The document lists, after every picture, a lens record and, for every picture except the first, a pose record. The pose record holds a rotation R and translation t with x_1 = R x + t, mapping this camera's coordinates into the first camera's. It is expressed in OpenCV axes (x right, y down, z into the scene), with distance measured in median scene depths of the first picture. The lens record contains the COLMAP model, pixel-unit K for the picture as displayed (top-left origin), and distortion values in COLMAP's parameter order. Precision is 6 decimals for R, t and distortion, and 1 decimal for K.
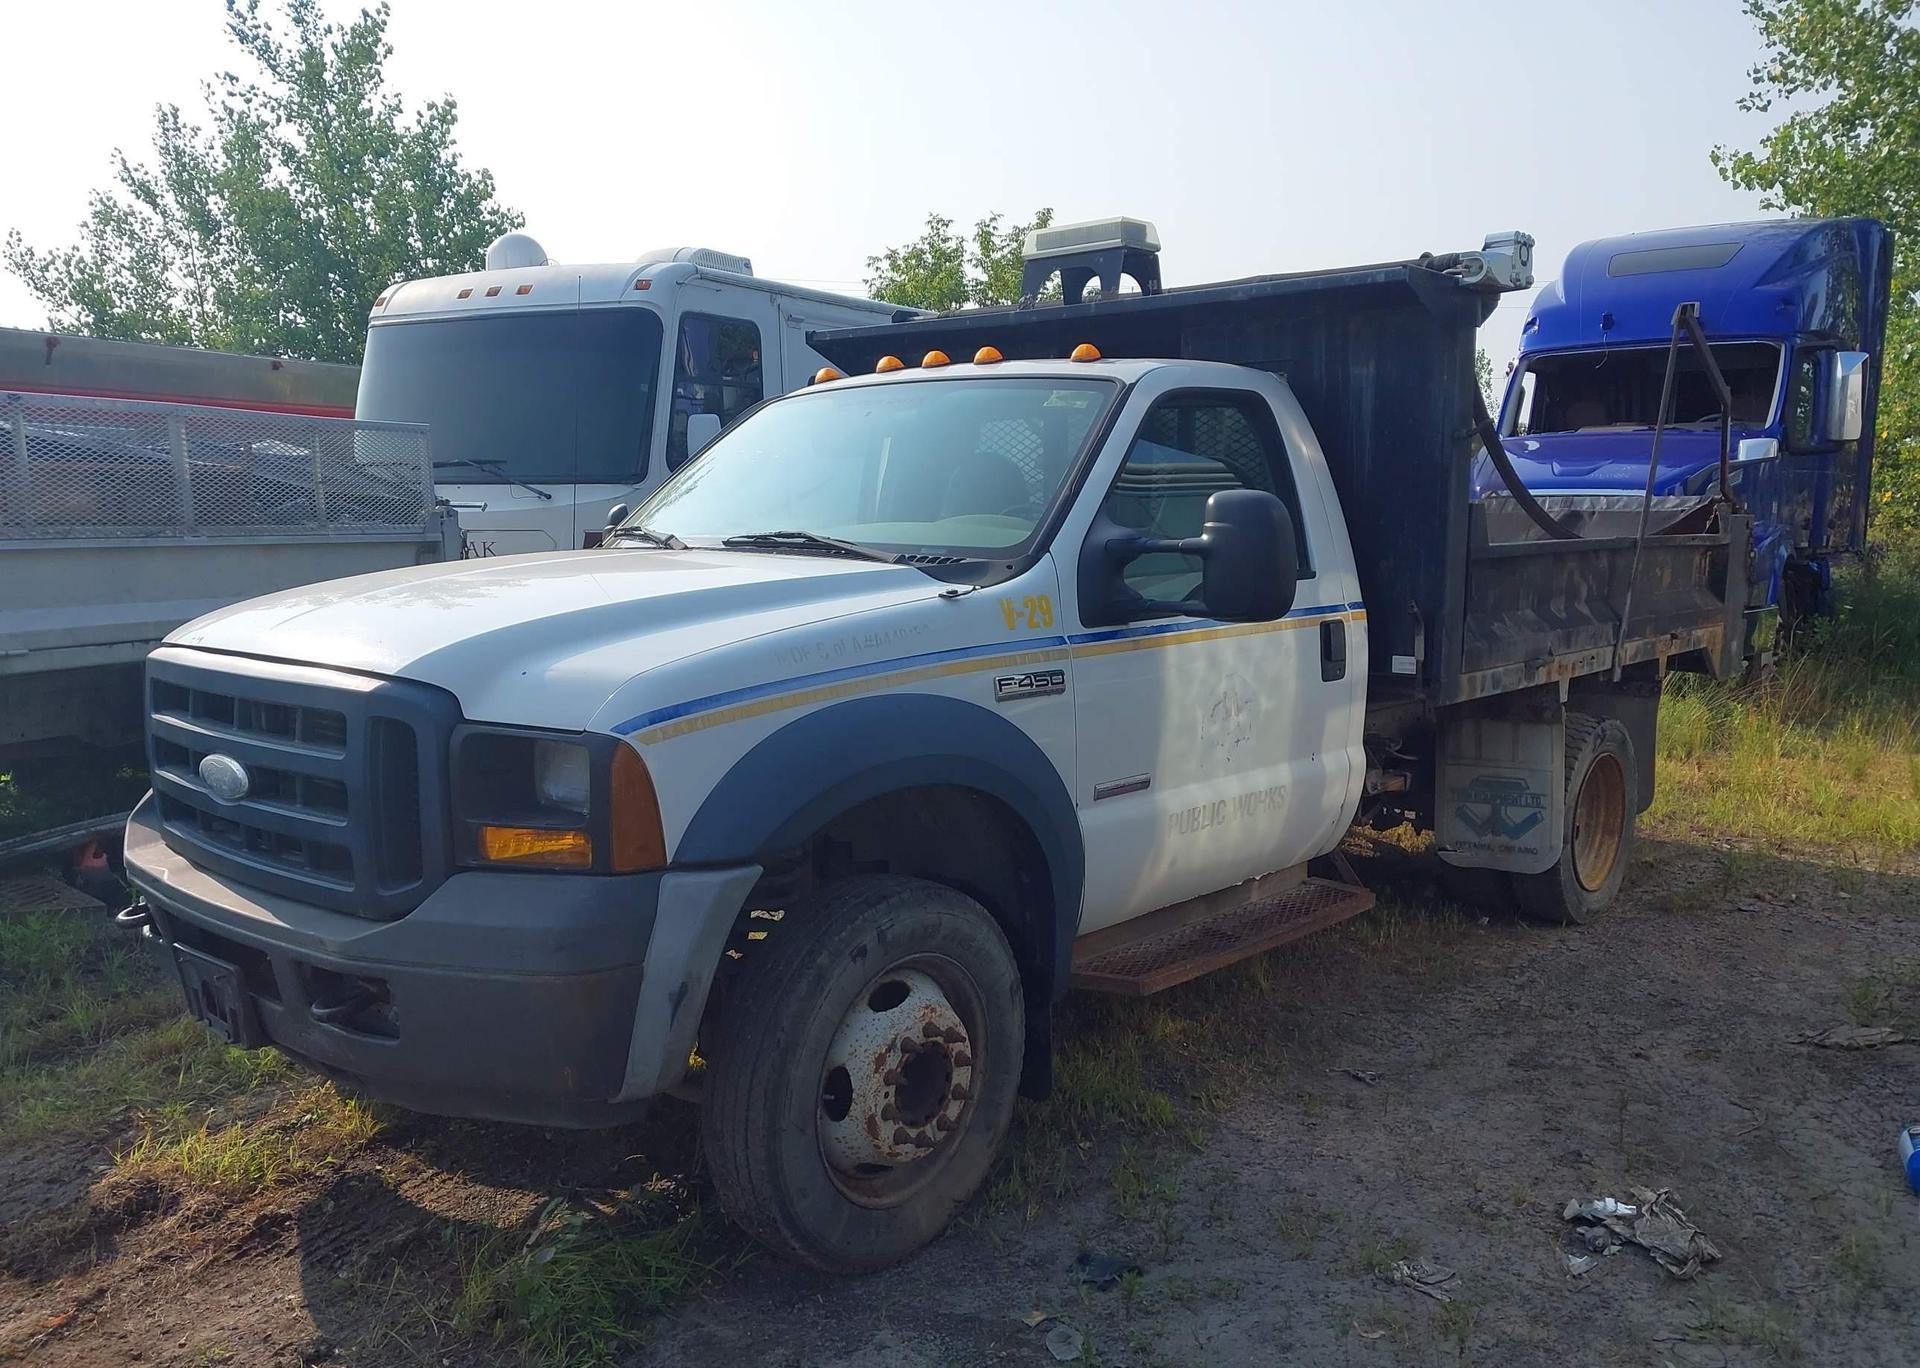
lens RADIAL K [[1492.1, 0, 985.3], [0, 1492.1, 723.2], [0, 0, 1]] dist [0.056860, -0.074378]
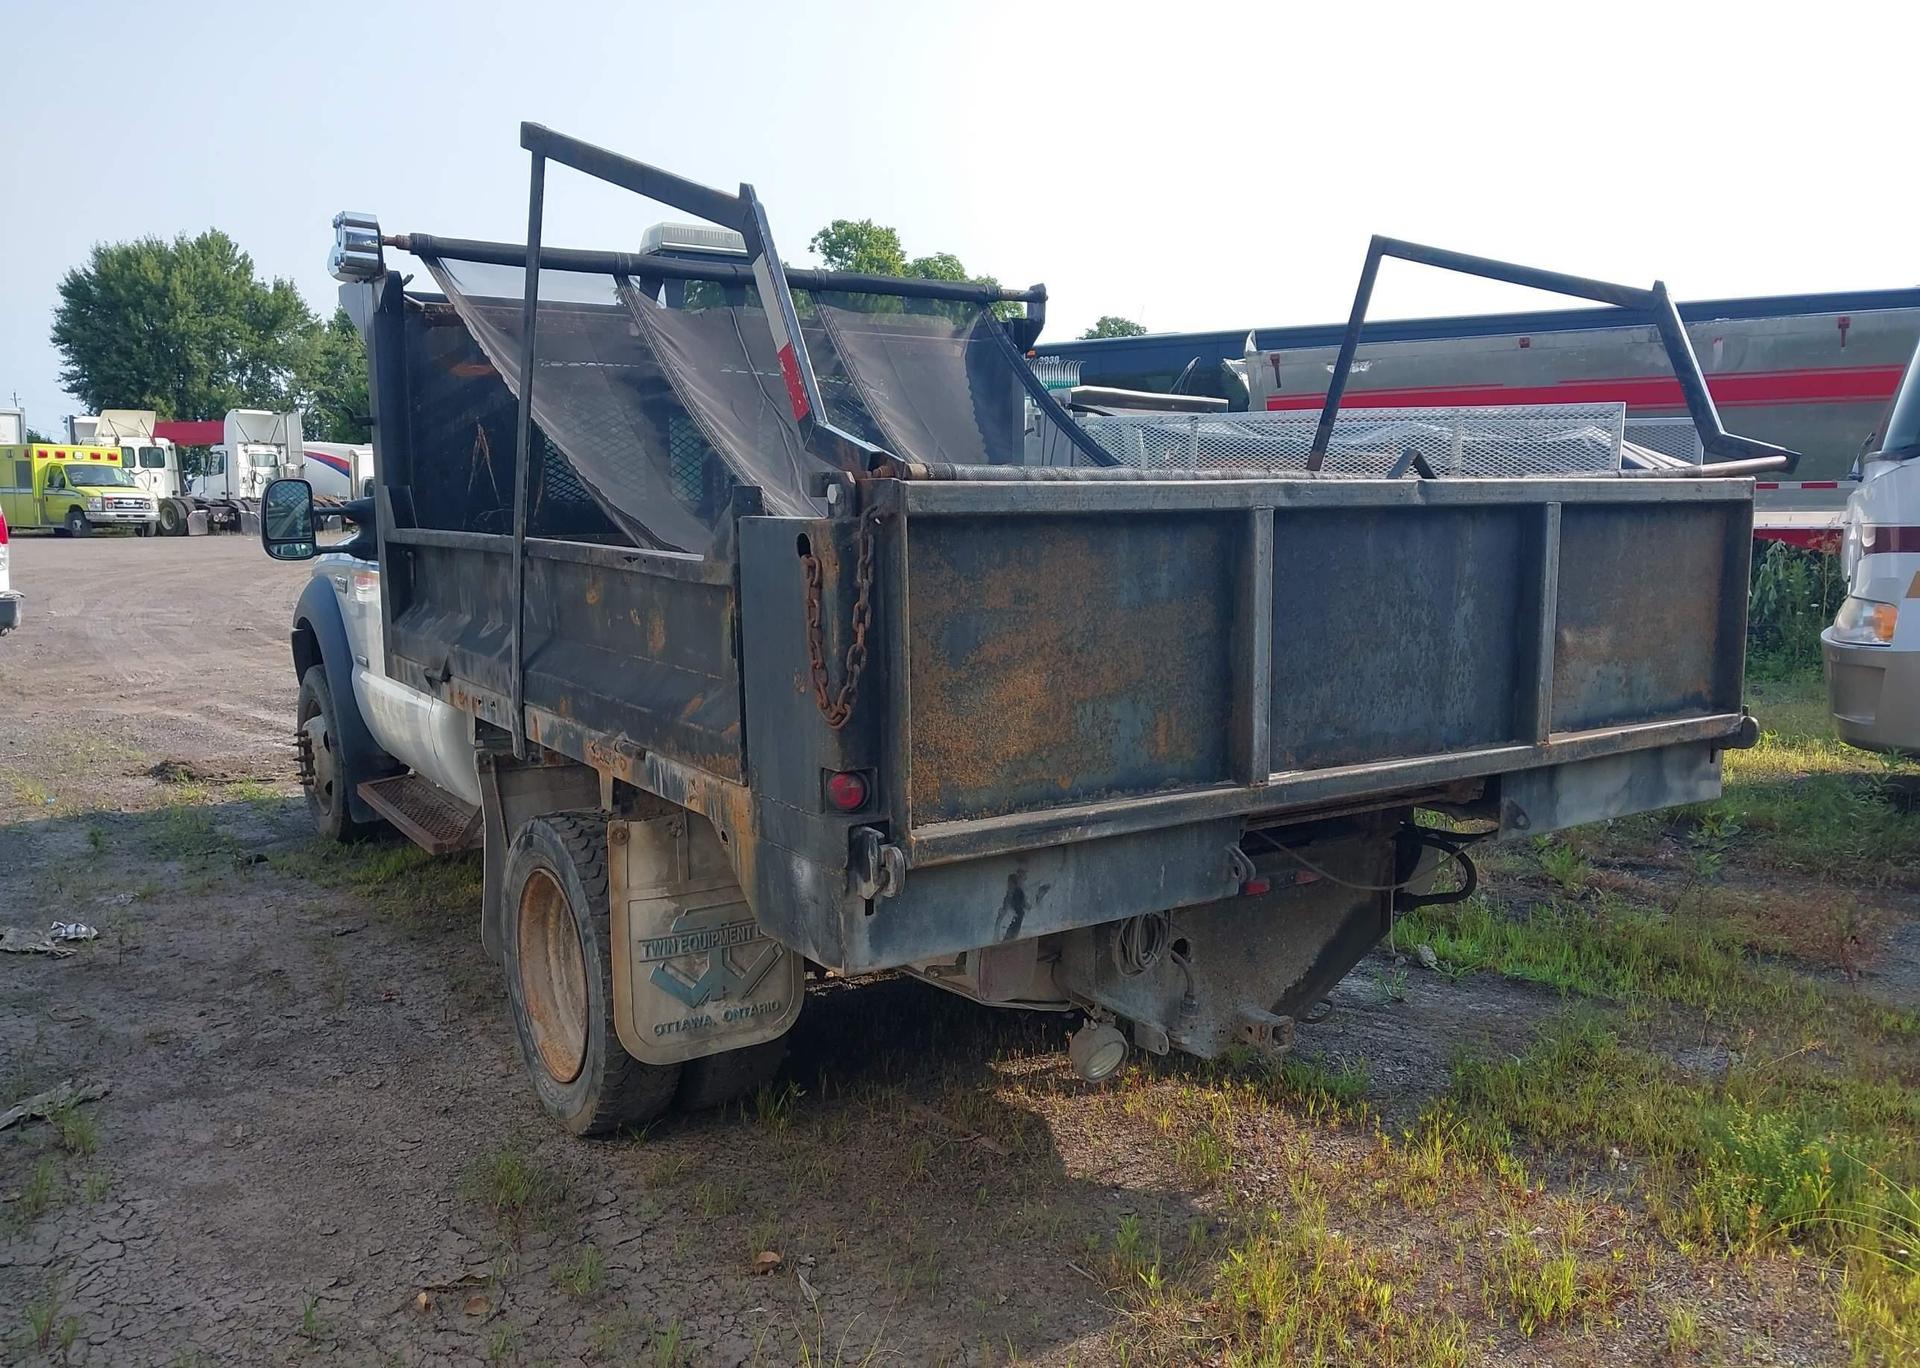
lens RADIAL K [[1492.1, 0, 985.3], [0, 1492.1, 723.2], [0, 0, 1]] dist [0.056860, -0.074378]
pose [[-0.247193, 0.148563, -0.957510, 1.267909], [-0.138240, 0.972661, 0.186602, -0.245898], [0.959054, 0.178492, -0.219898, 1.702922]]
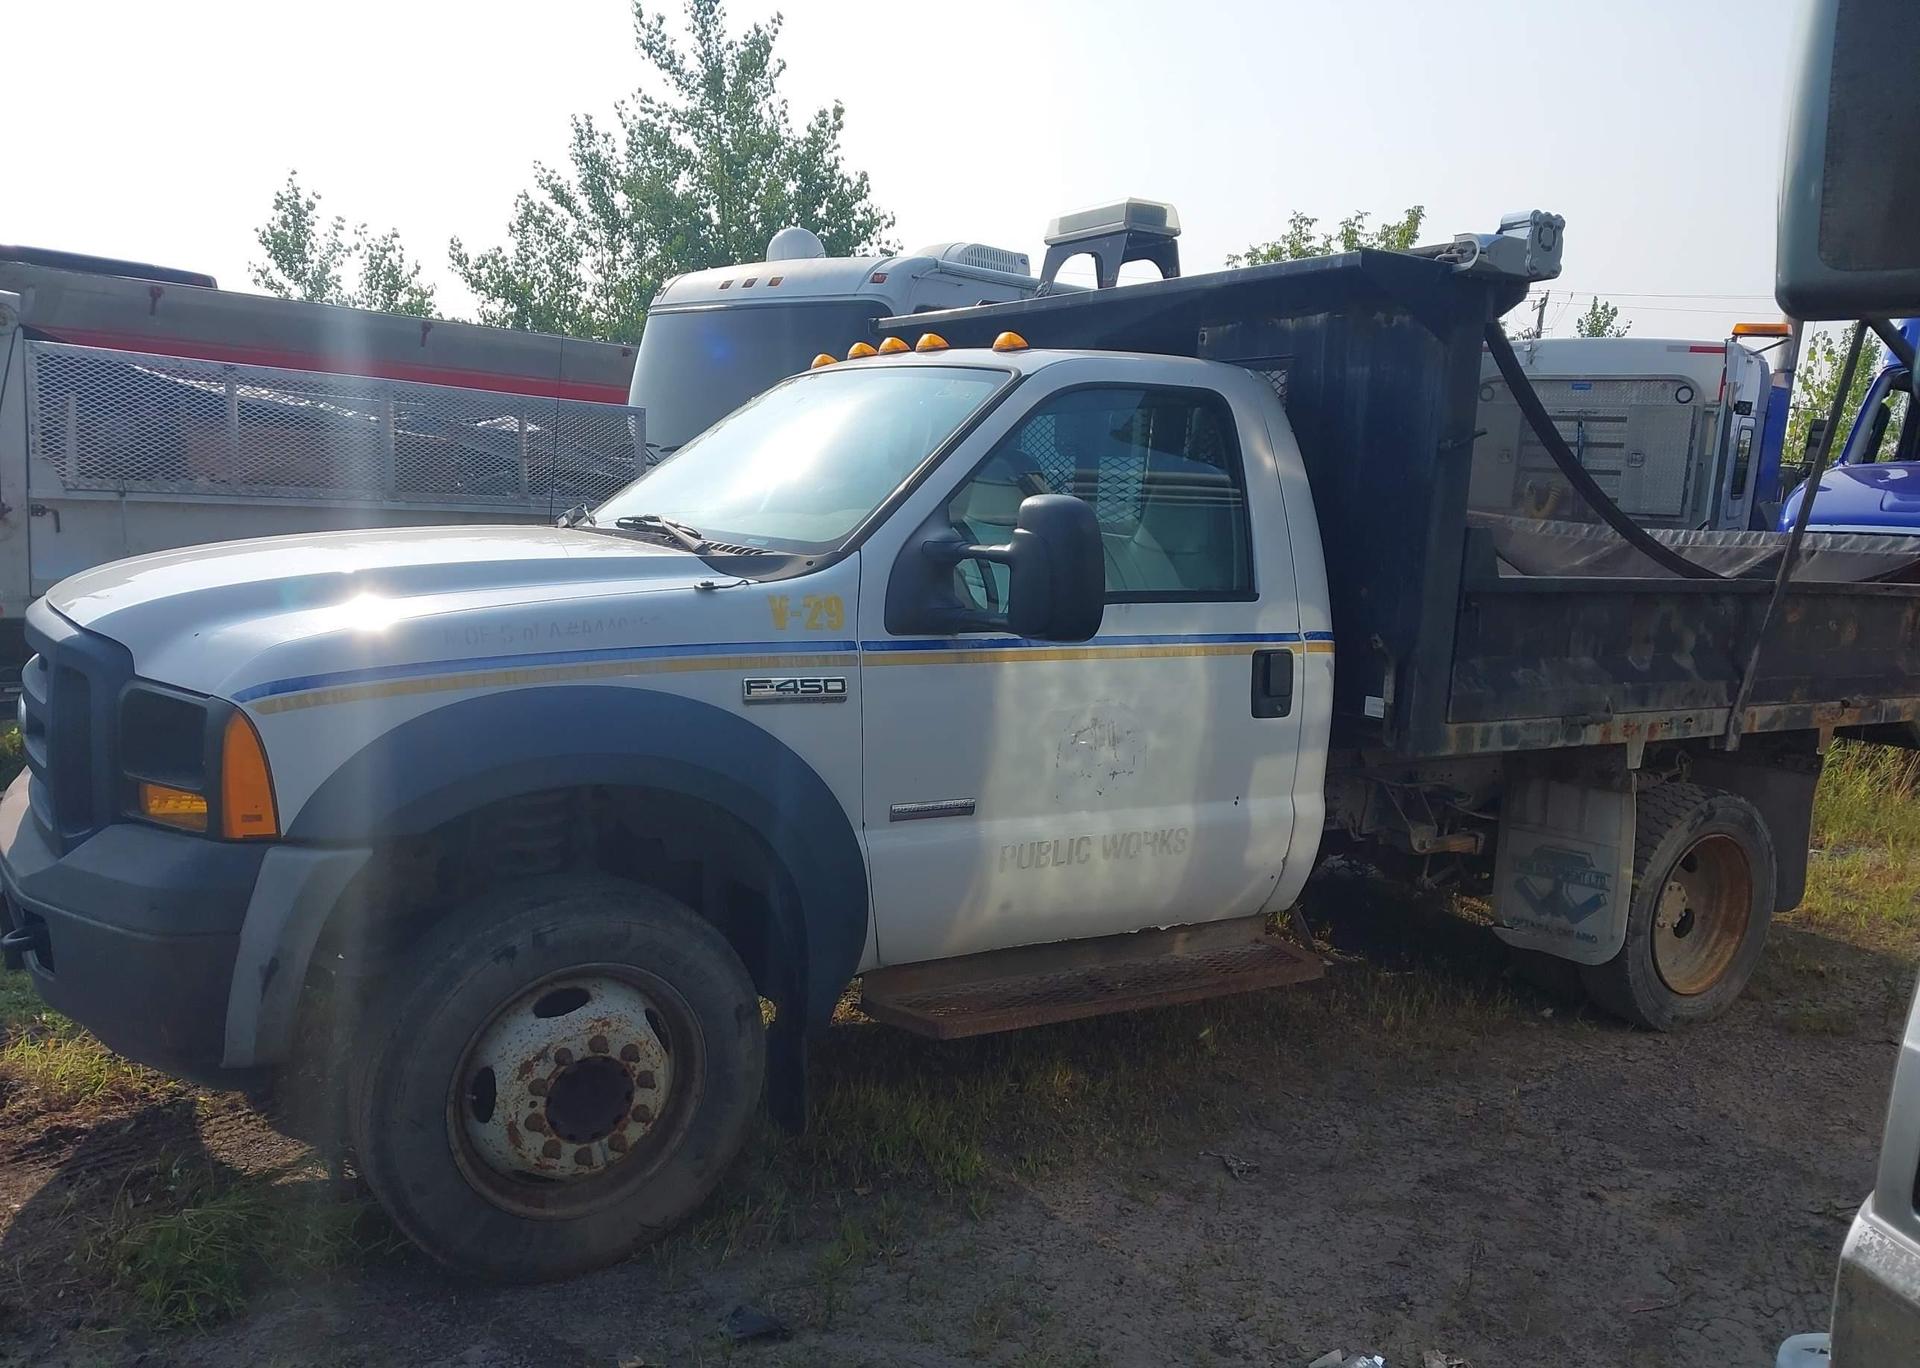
lens RADIAL K [[1492.1, 0, 985.3], [0, 1492.1, 723.2], [0, 0, 1]] dist [0.056860, -0.074378]
pose [[0.961773, 0.086897, -0.259696, 0.300936], [-0.087326, 0.996131, 0.009906, -0.019222], [0.259552, 0.013151, 0.965640, 0.100285]]
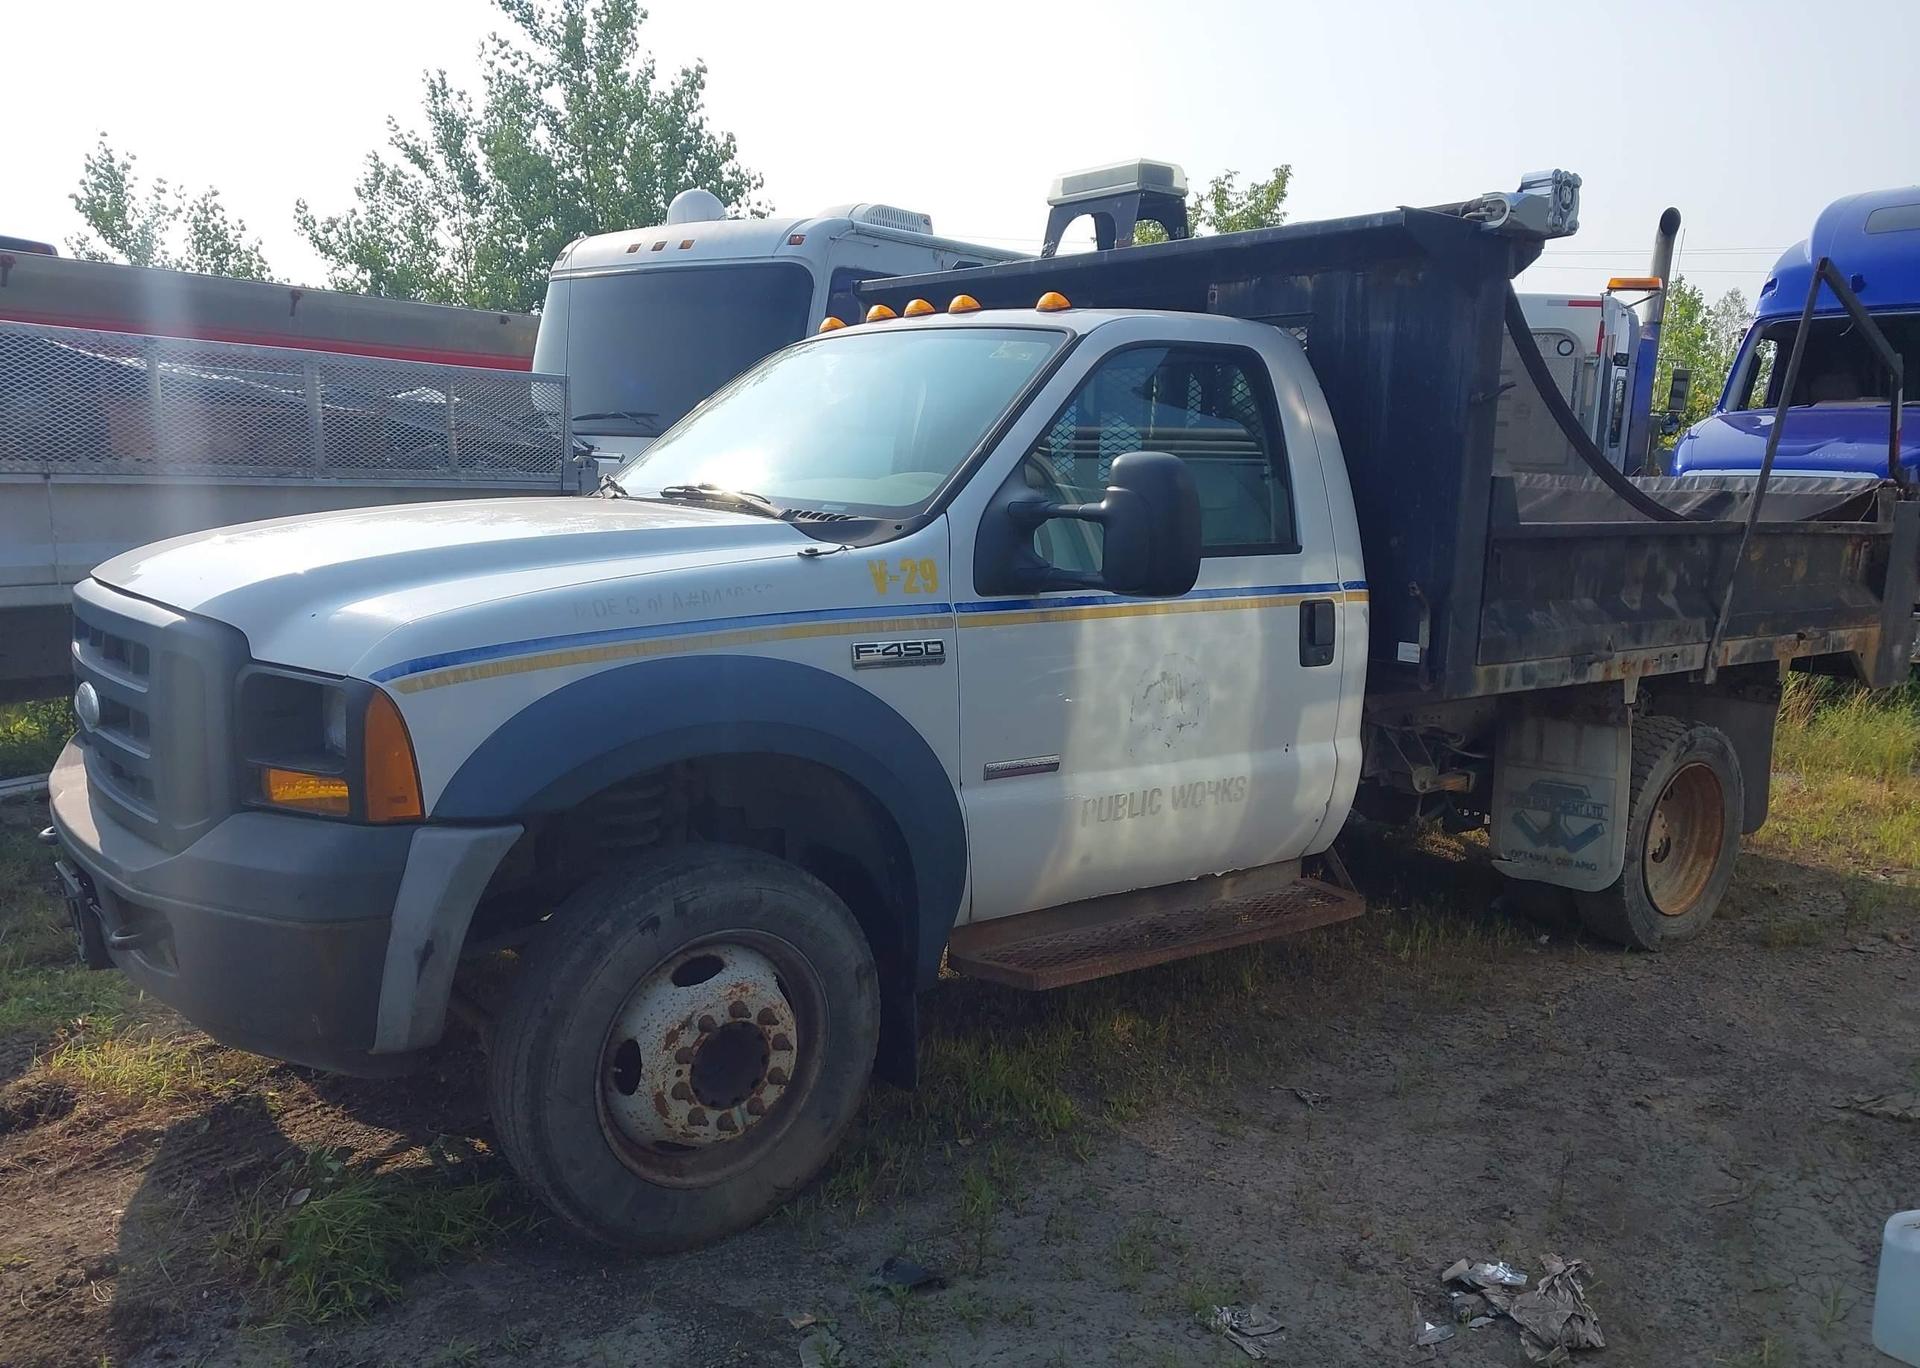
lens RADIAL K [[1492.1, 0, 985.3], [0, 1492.1, 723.2], [0, 0, 1]] dist [0.056860, -0.074378]
pose [[0.984298, 0.055895, -0.167433, 0.188925], [-0.052099, 0.998277, 0.026978, -0.007754], [0.168653, -0.017832, 0.985514, 0.062232]]
